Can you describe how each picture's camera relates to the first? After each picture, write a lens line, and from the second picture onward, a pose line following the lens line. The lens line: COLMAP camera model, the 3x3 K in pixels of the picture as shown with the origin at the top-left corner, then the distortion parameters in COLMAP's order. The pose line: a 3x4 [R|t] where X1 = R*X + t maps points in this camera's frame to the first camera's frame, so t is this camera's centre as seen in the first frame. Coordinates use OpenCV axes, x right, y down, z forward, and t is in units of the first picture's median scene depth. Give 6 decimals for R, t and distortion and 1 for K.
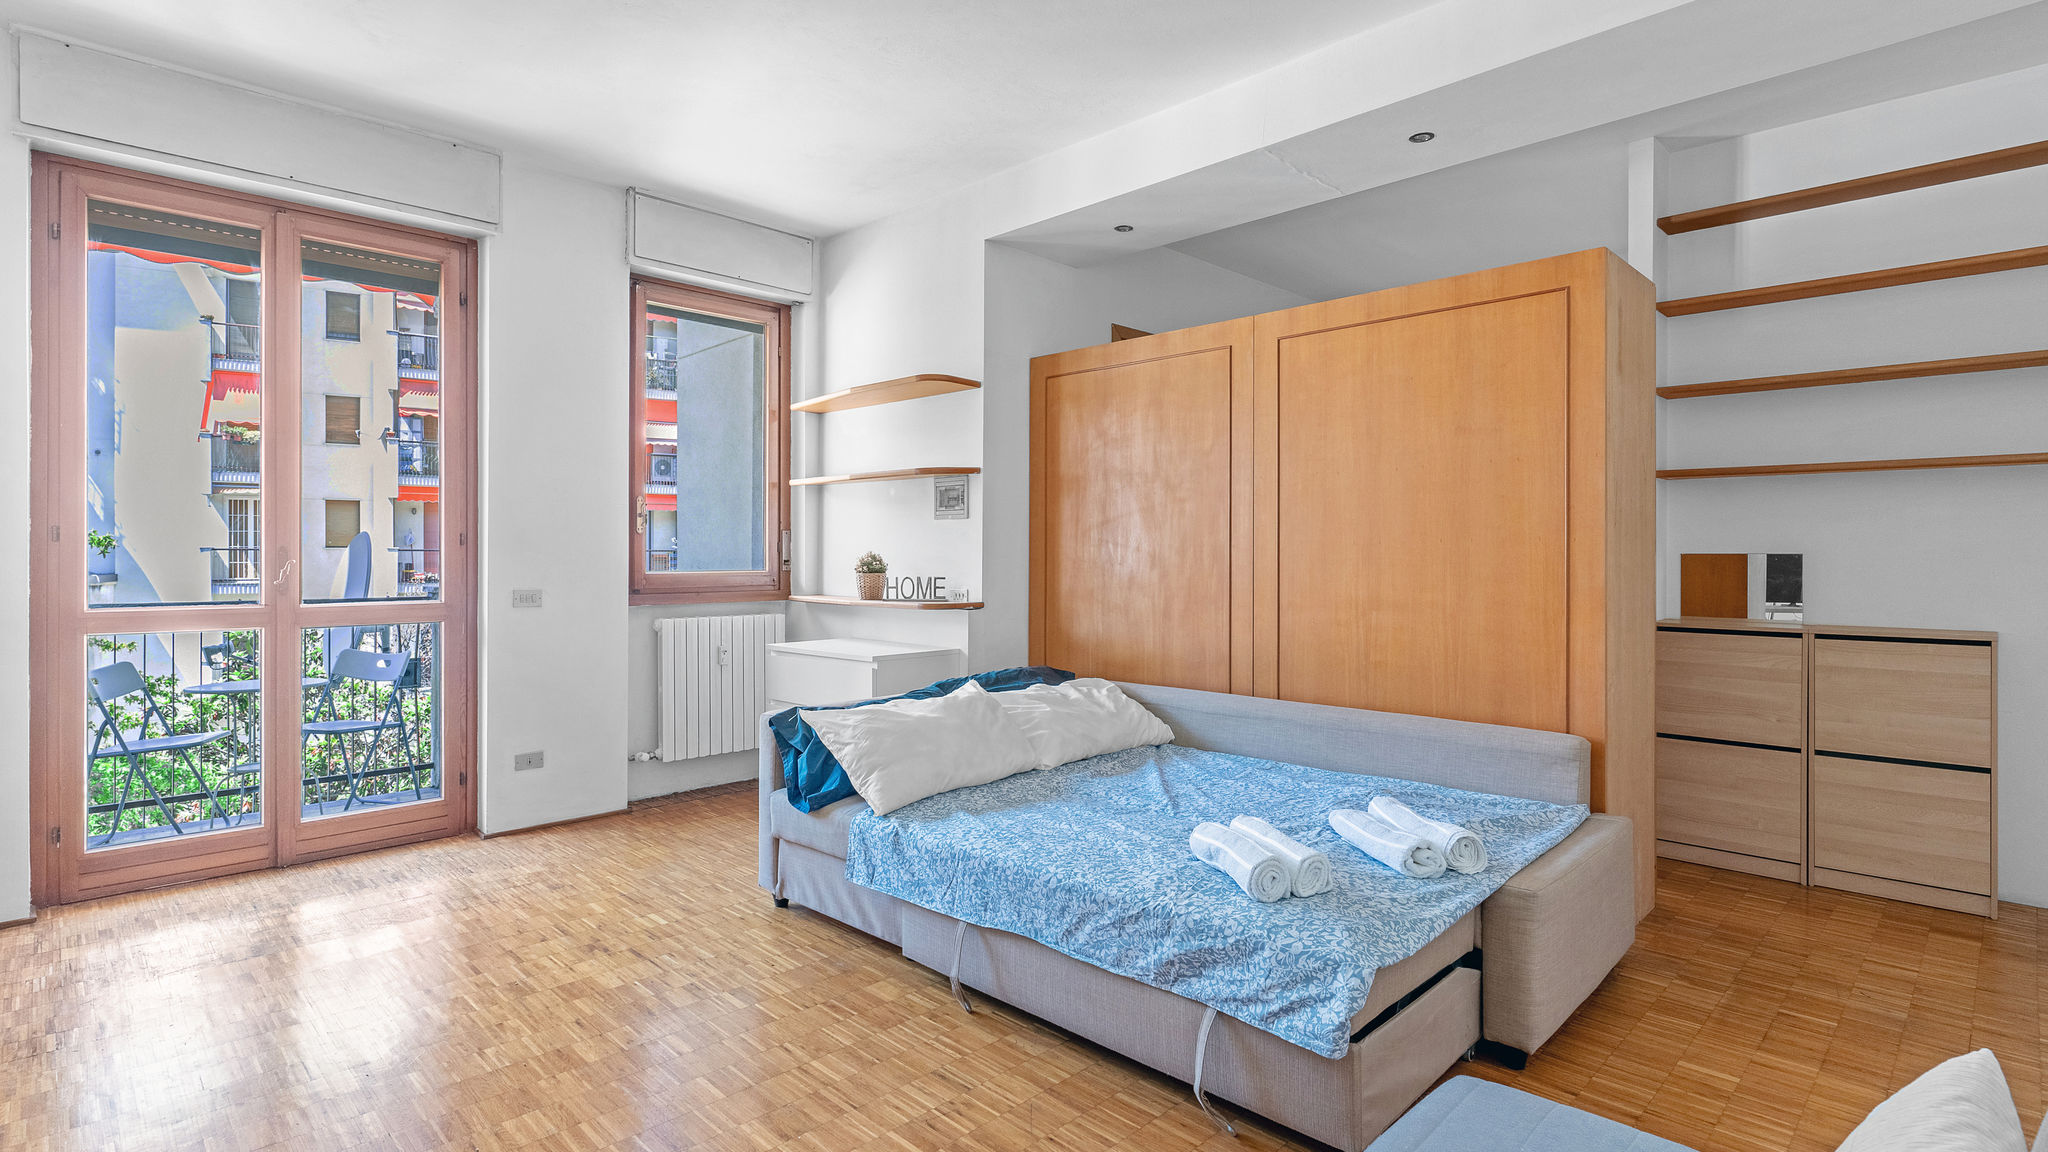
lens RADIAL K [[983.0, 0, 1038.1], [0, 983.0, 562.5], [0, 0, 1]] dist [0.001313, -0.001519]
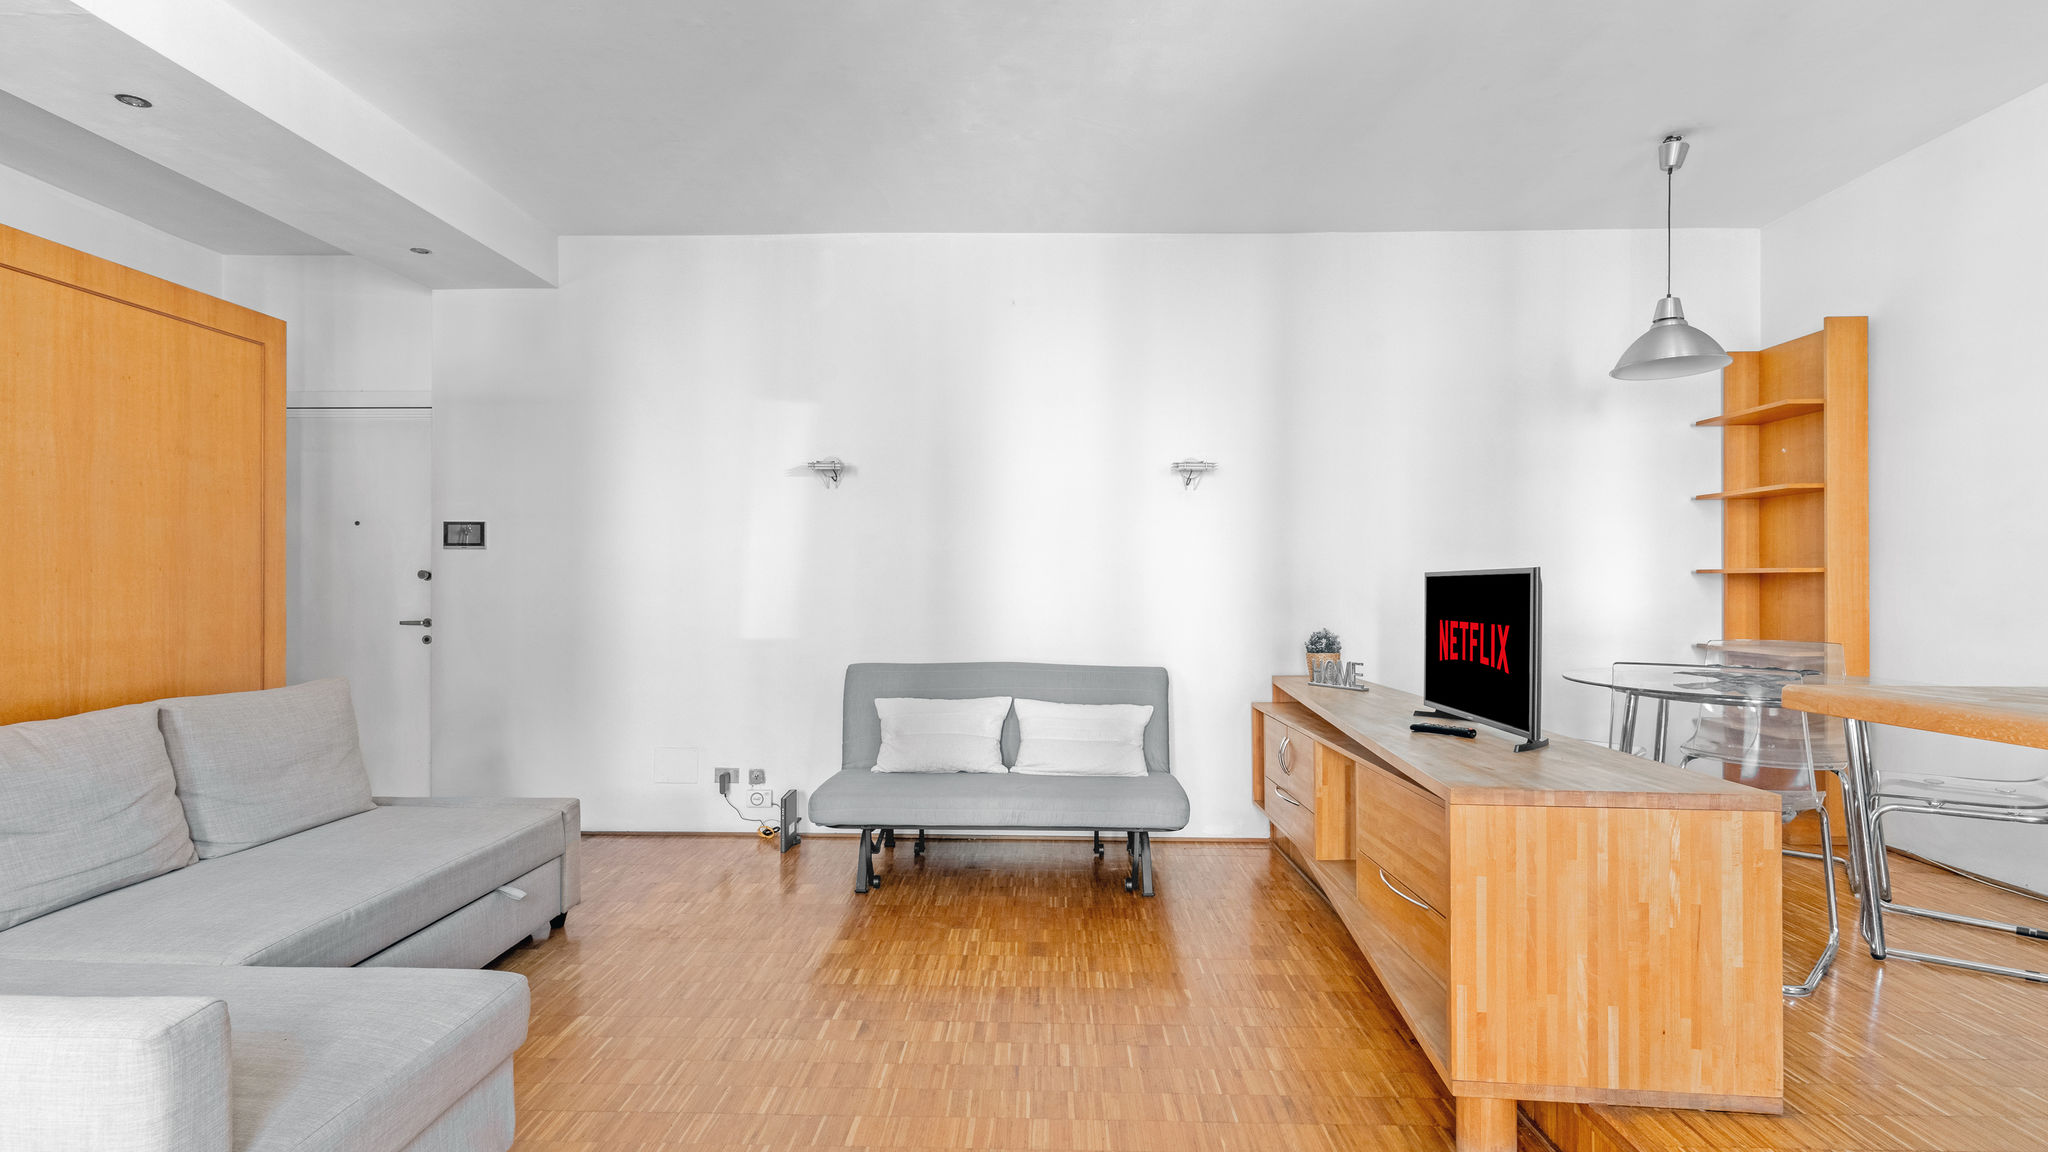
lens RADIAL K [[983.0, 0, 1023.0], [0, 983.0, 584.1], [0, 0, 1]] dist [0.001313, -0.001519]
pose [[-0.682556, -0.003188, 0.730826, -0.679471], [0.003525, 0.999964, 0.007653, -0.010917], [-0.730824, 0.007800, -0.682521, 0.899398]]
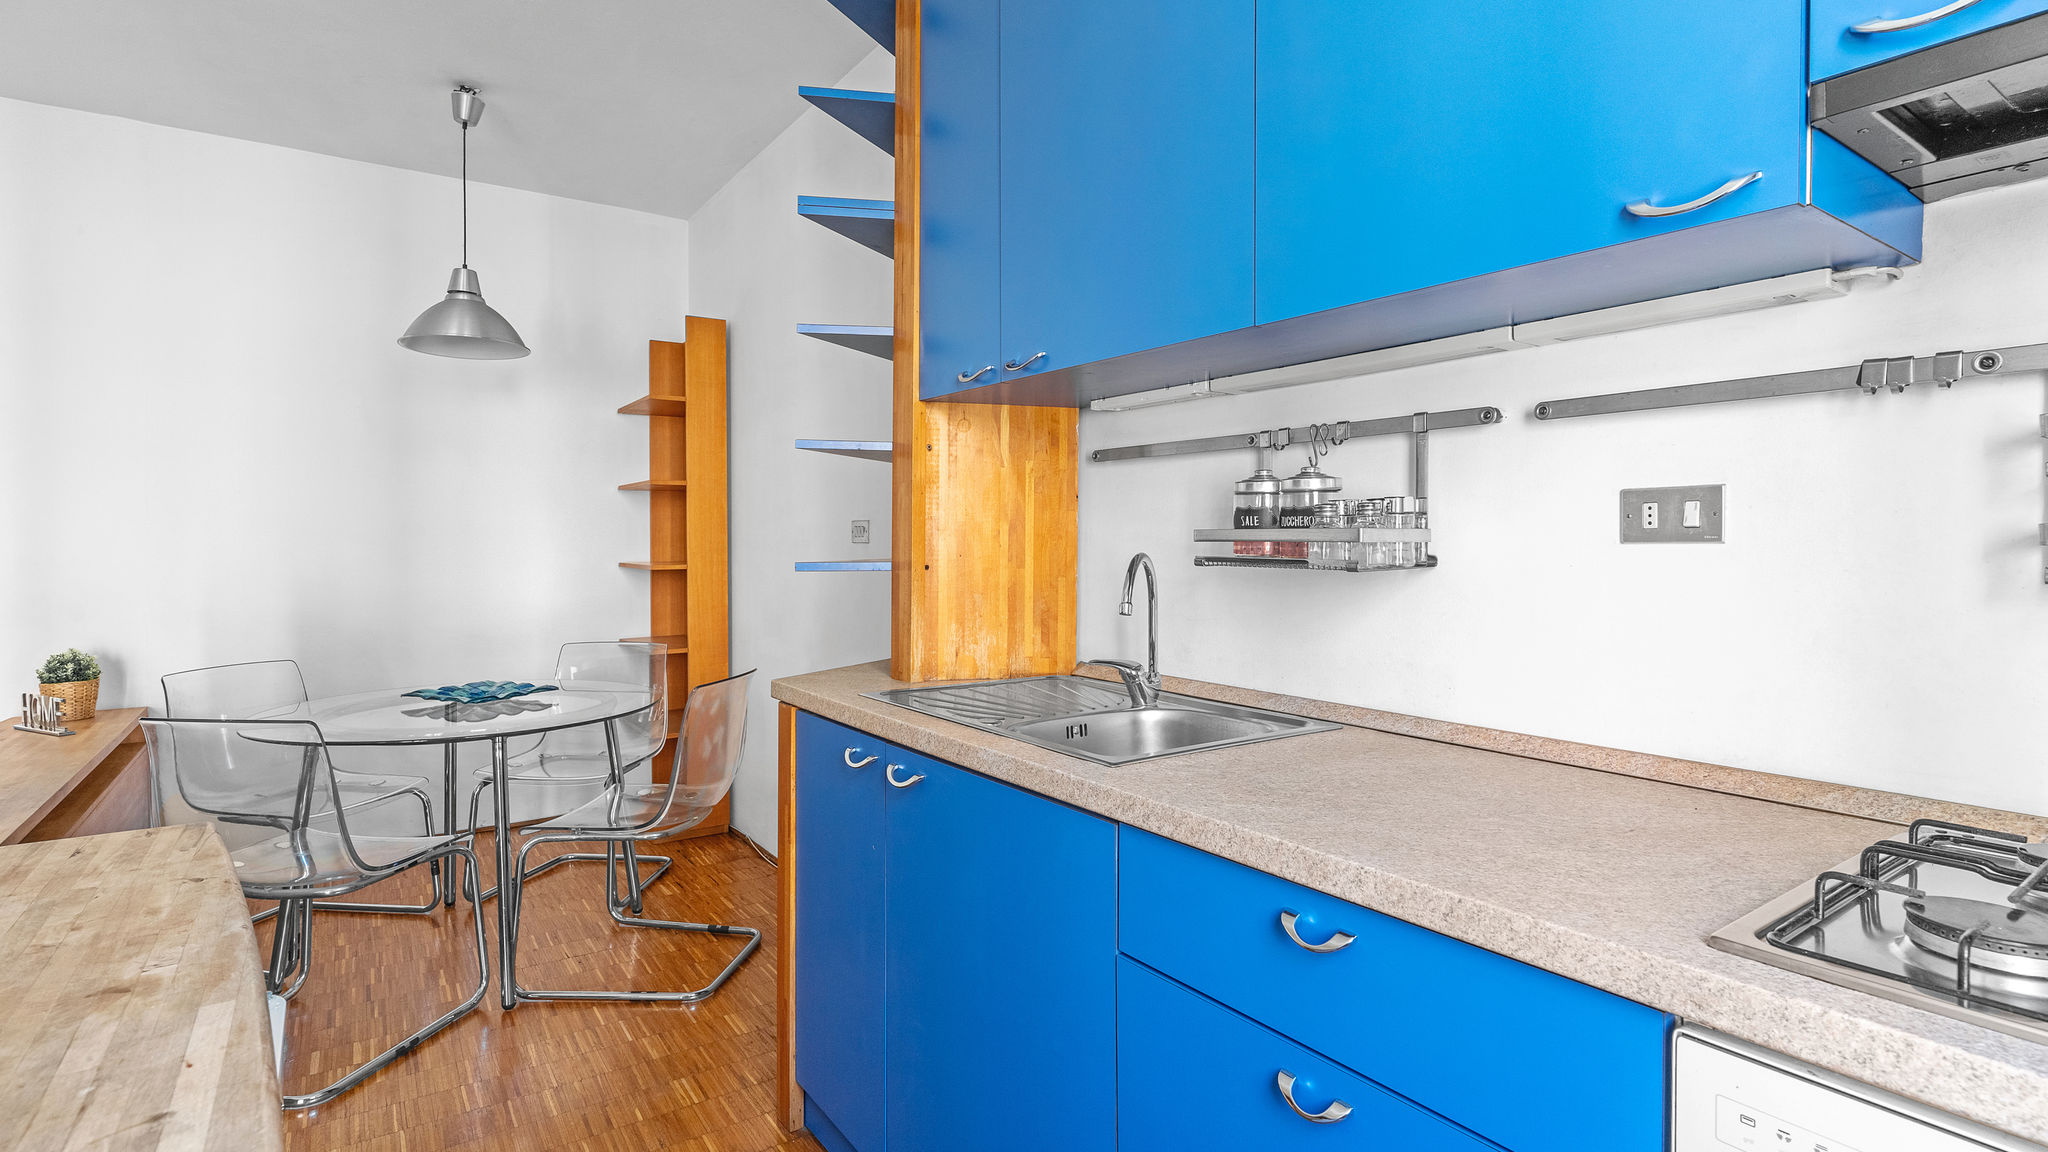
lens RADIAL K [[983.0, 0, 1008.4], [0, 983.0, 556.6], [0, 0, 1]] dist [0.001313, -0.001519]
pose [[-0.980983, -0.006593, 0.193981, -1.043595], [-0.001046, 0.999588, 0.028683, -0.054860], [-0.194090, 0.027935, -0.980586, 0.535811]]
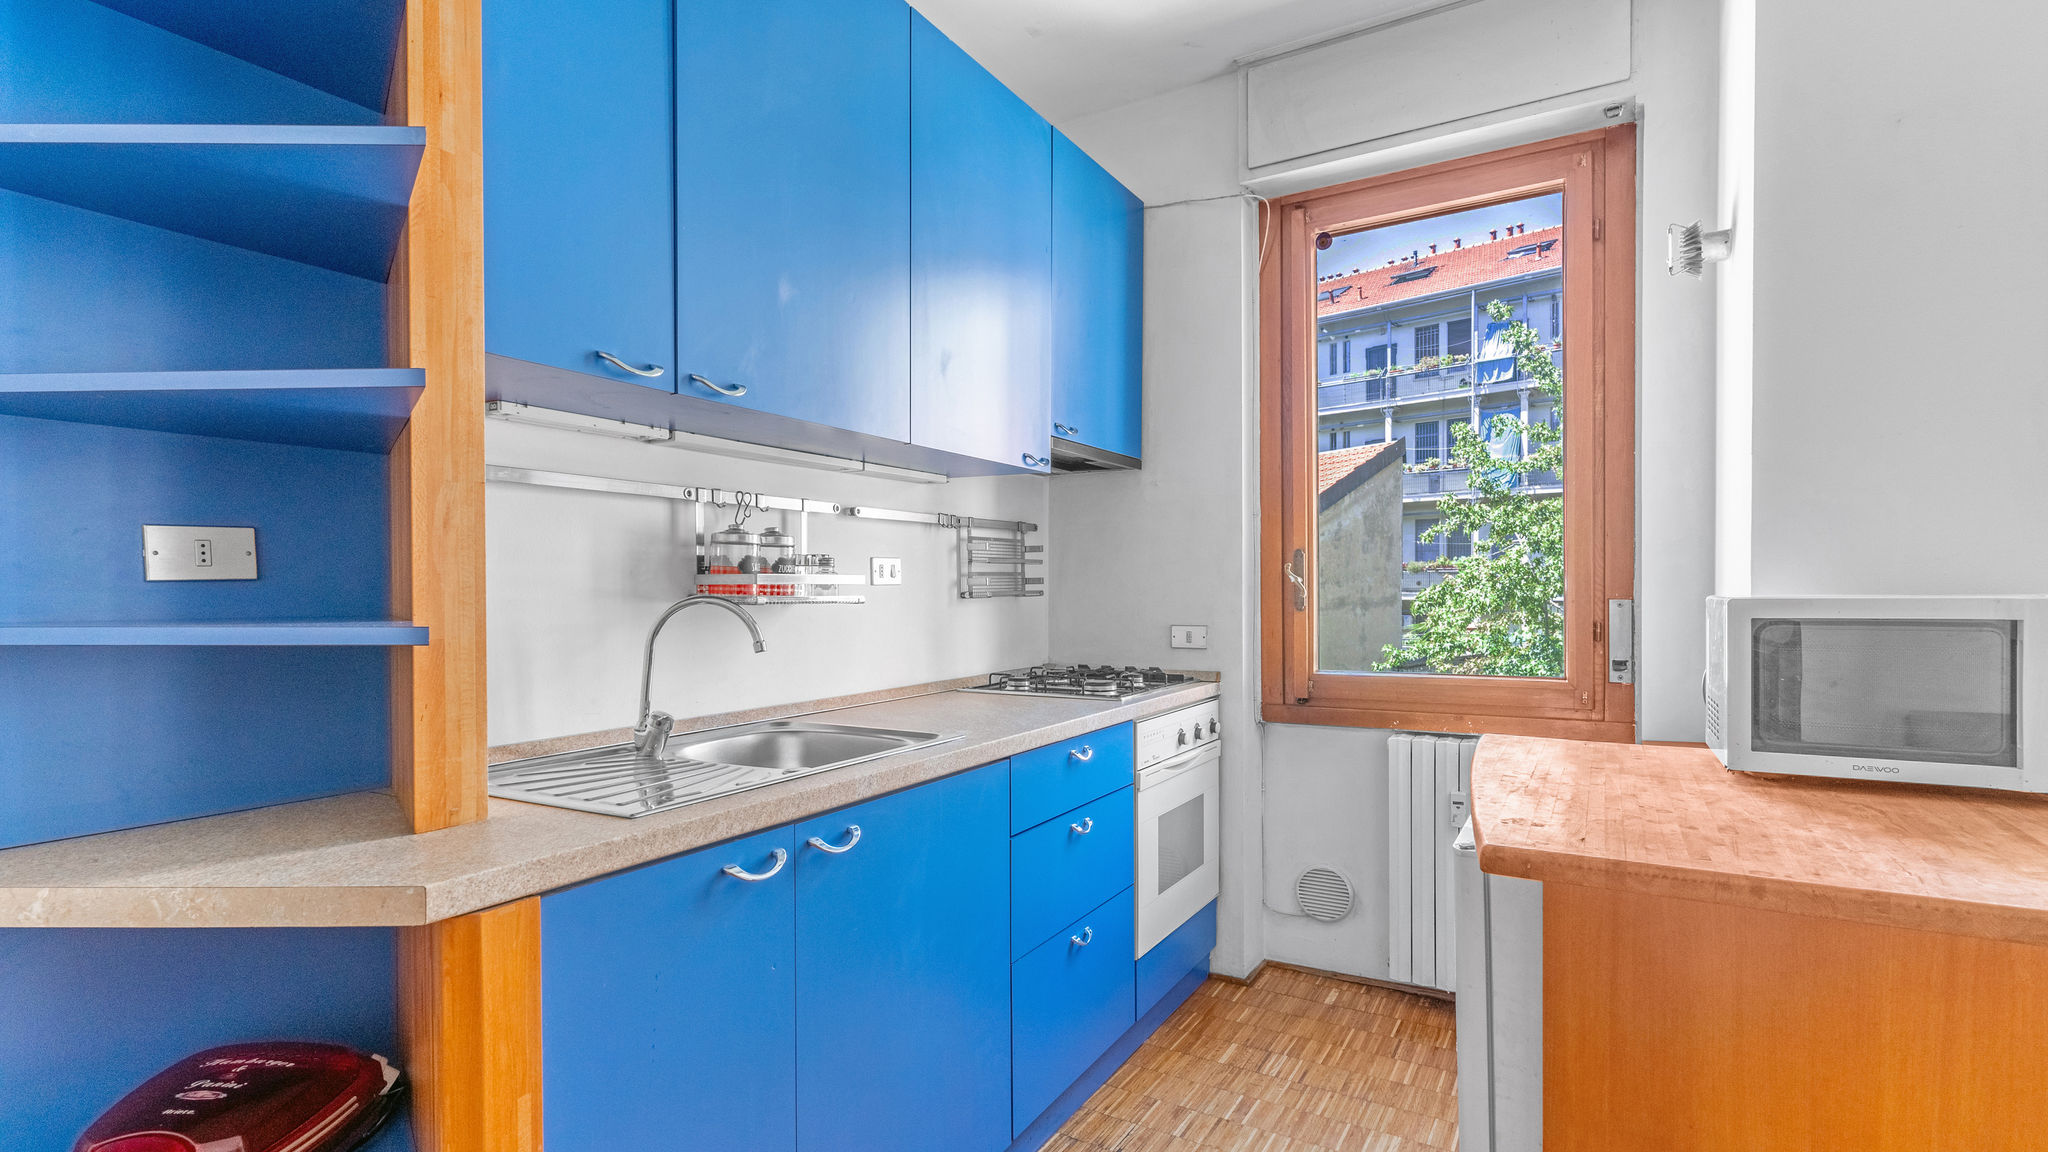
lens RADIAL K [[983.0, 0, 1025.3], [0, 983.0, 601.8], [0, 0, 1]] dist [0.001313, -0.001519]
pose [[0.234947, 0.010328, -0.971953, -0.528947], [-0.002785, 0.999947, 0.009952, -0.045113], [0.972004, 0.000369, 0.234963, 0.112013]]
